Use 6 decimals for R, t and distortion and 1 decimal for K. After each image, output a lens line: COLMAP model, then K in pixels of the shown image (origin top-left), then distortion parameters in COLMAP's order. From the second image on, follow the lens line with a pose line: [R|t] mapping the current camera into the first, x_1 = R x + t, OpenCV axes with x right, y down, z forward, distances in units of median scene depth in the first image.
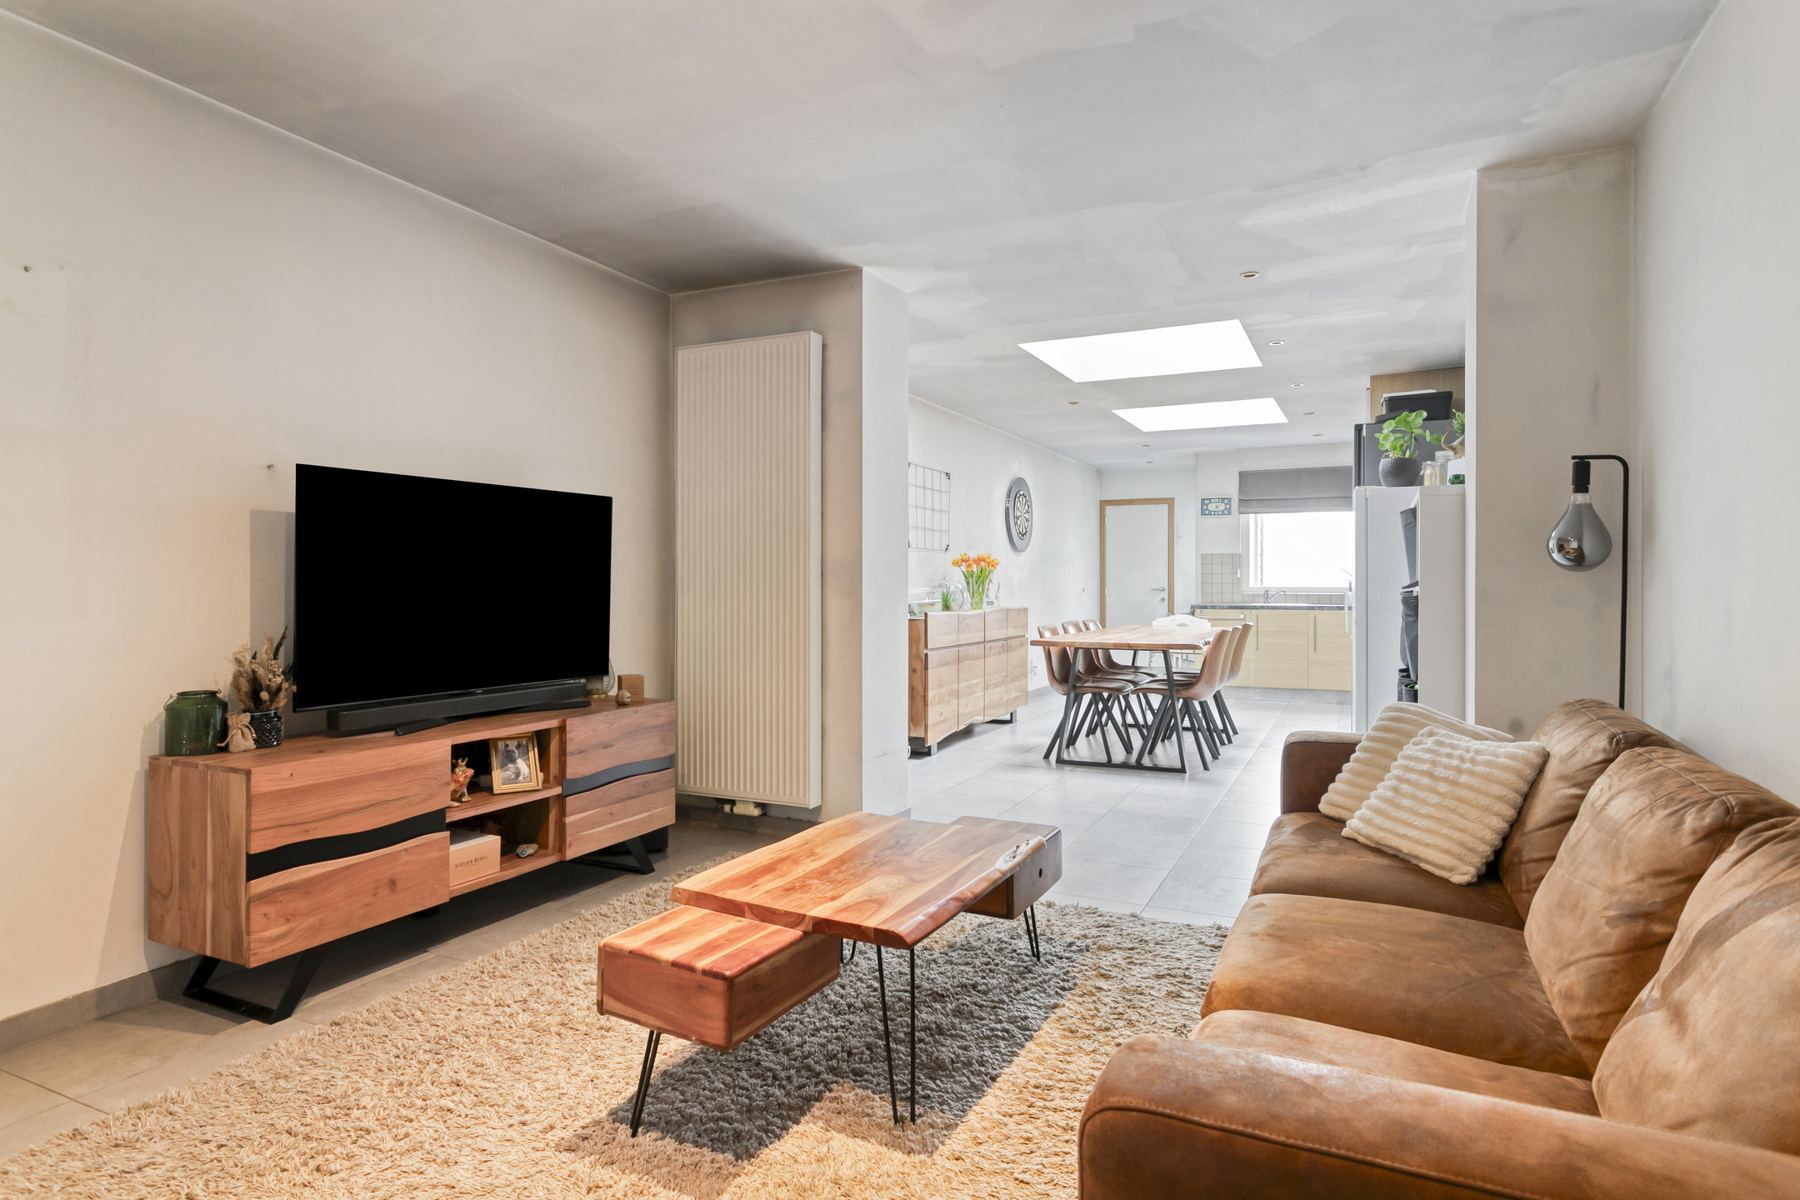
lens RADIAL K [[979.3, 0, 908.1], [0, 979.3, 587.8], [0, 0, 1]] dist [0.005070, 0.001077]
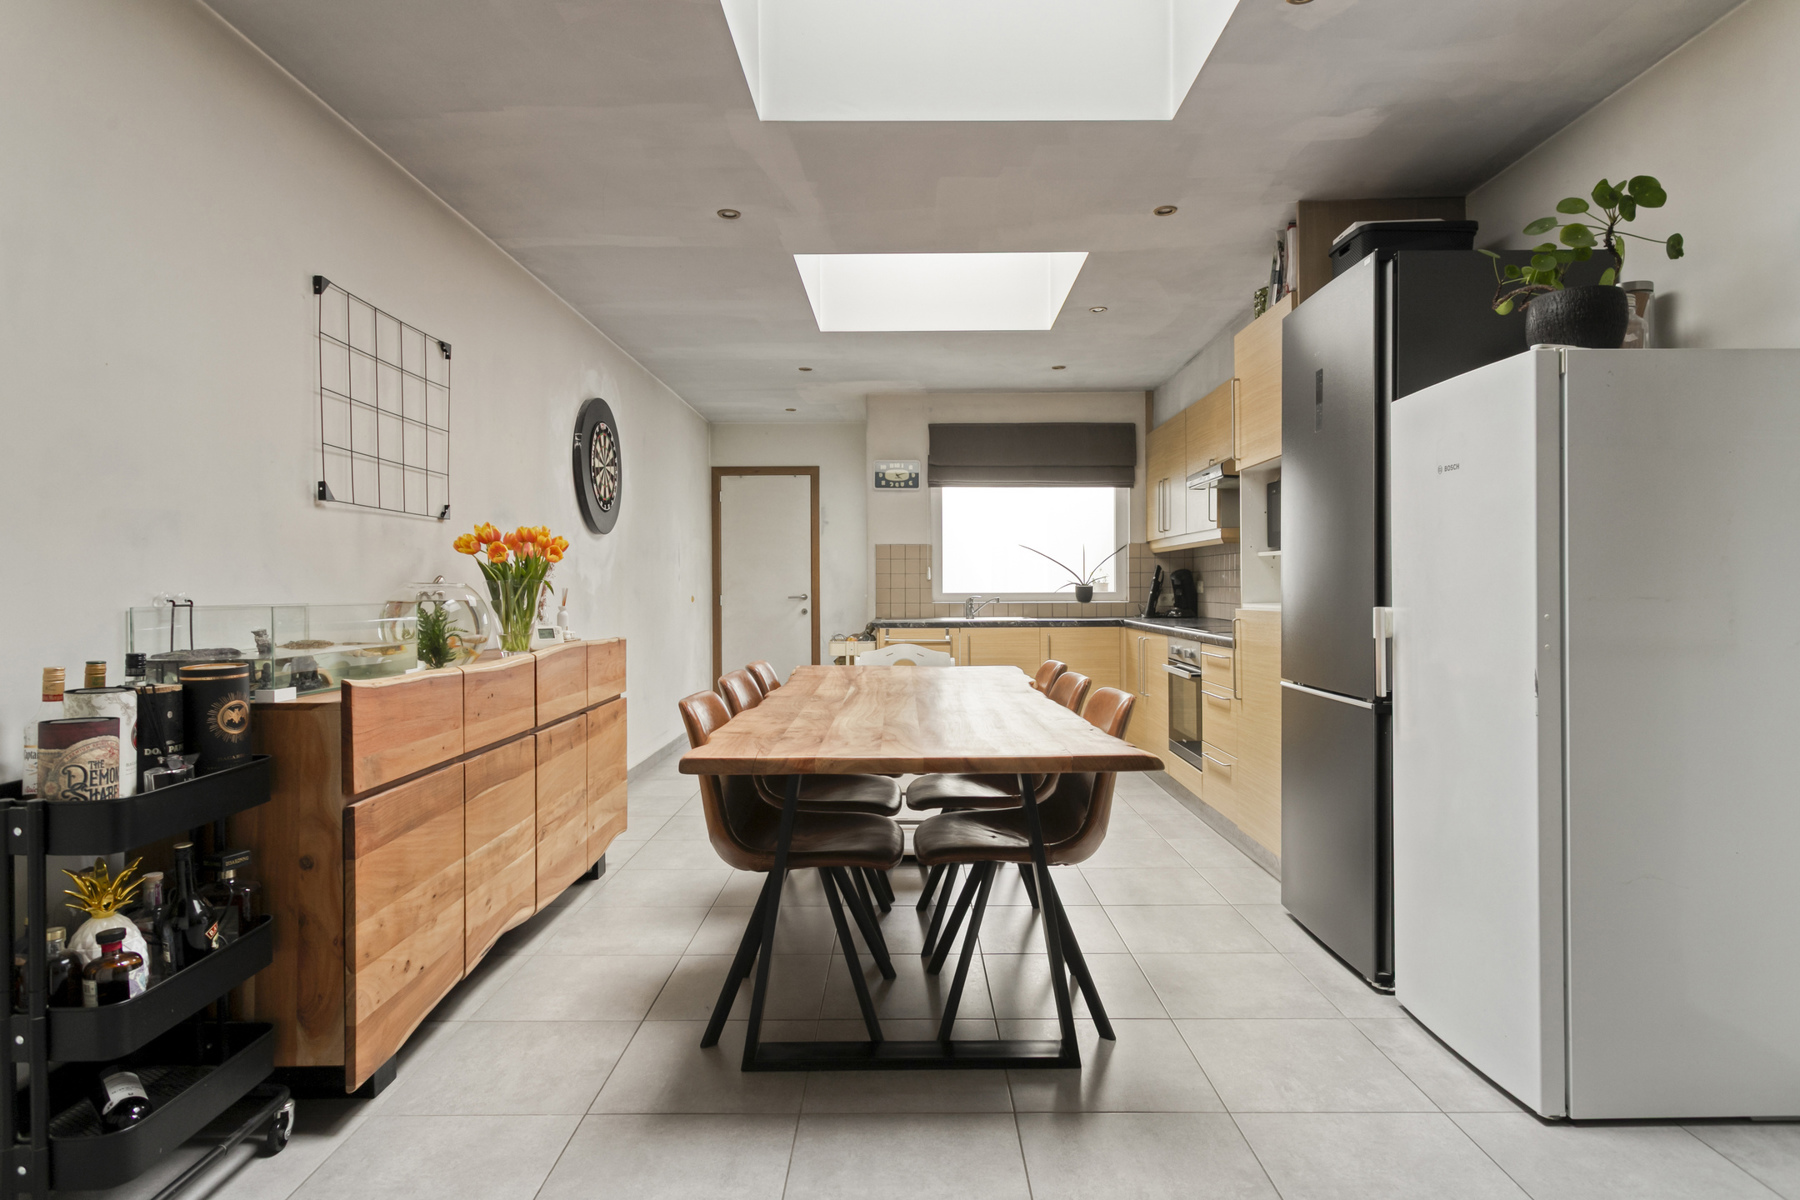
lens RADIAL K [[979.3, 0, 908.1], [0, 979.3, 587.8], [0, 0, 1]] dist [0.005070, 0.001077]
pose [[0.901804, -0.004659, 0.432120, 0.037041], [0.006579, 0.999974, -0.002950, -0.003605], [-0.432095, 0.005504, 0.901811, 0.502265]]
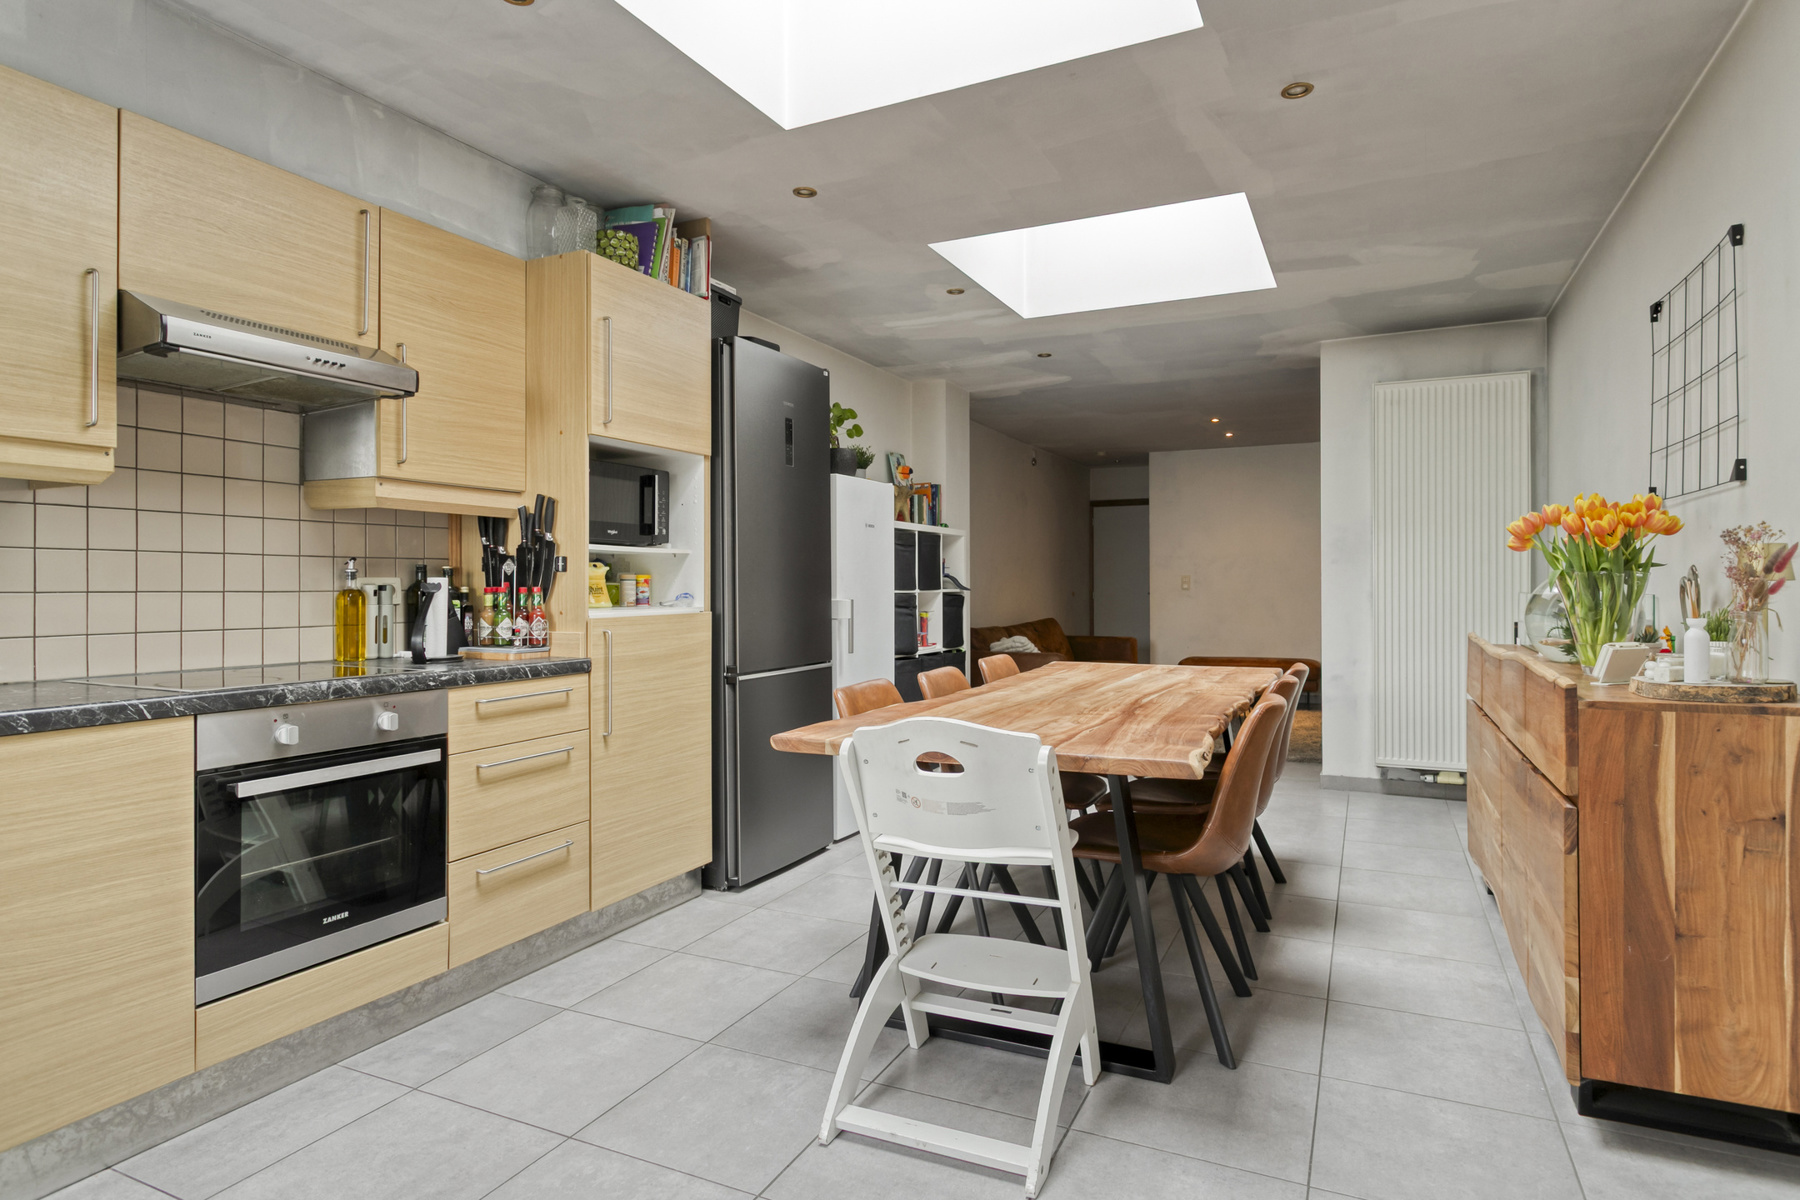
lens RADIAL K [[979.3, 0, 908.1], [0, 979.3, 587.8], [0, 0, 1]] dist [0.005070, 0.001077]
pose [[-0.999986, 0.003835, -0.003592, 0.295561], [0.003814, 0.999976, 0.005774, -0.006422], [0.003614, 0.005760, -0.999977, 1.284841]]
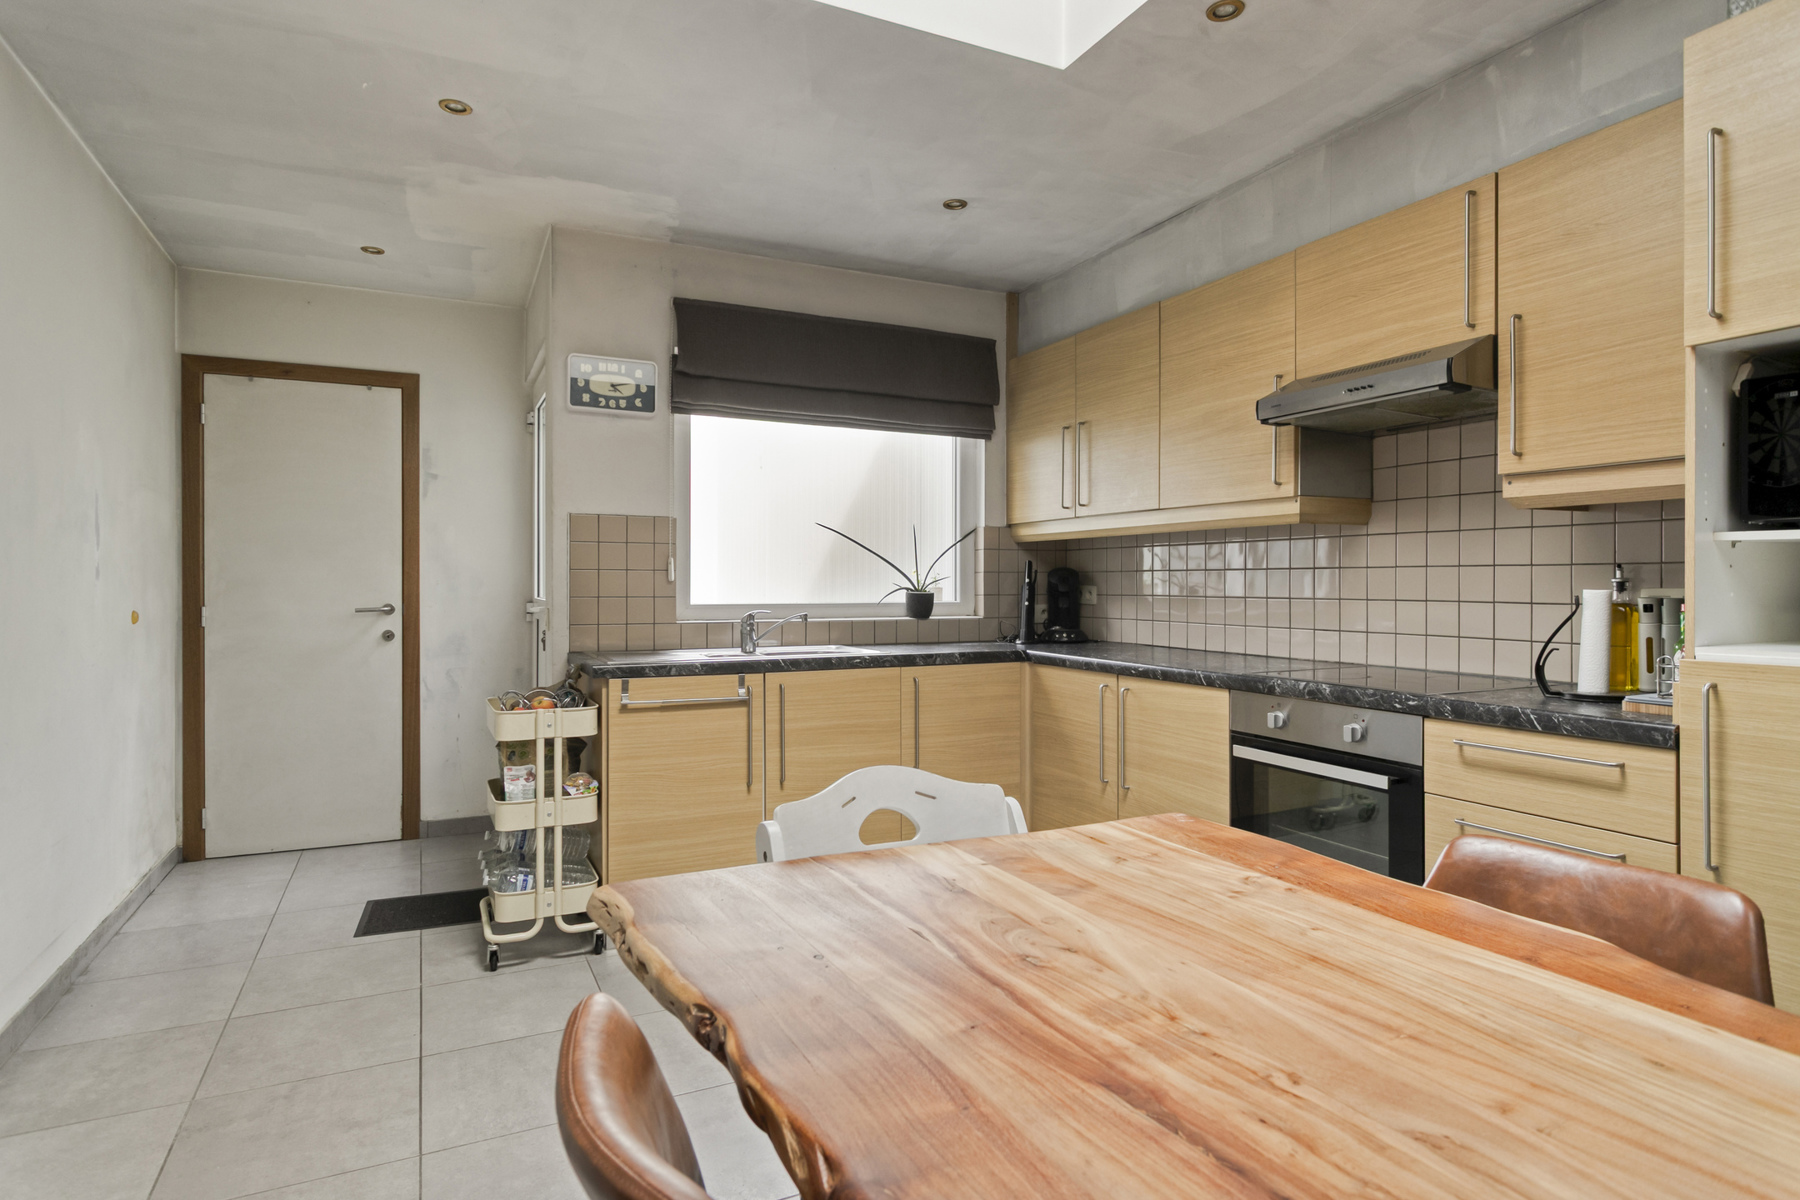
lens RADIAL K [[979.3, 0, 908.1], [0, 979.3, 587.8], [0, 0, 1]] dist [0.005070, 0.001077]
pose [[0.620729, -0.003208, 0.784019, 0.126665], [0.002971, 0.999994, 0.001740, -0.010391], [-0.784020, 0.001249, 0.620735, 0.894951]]
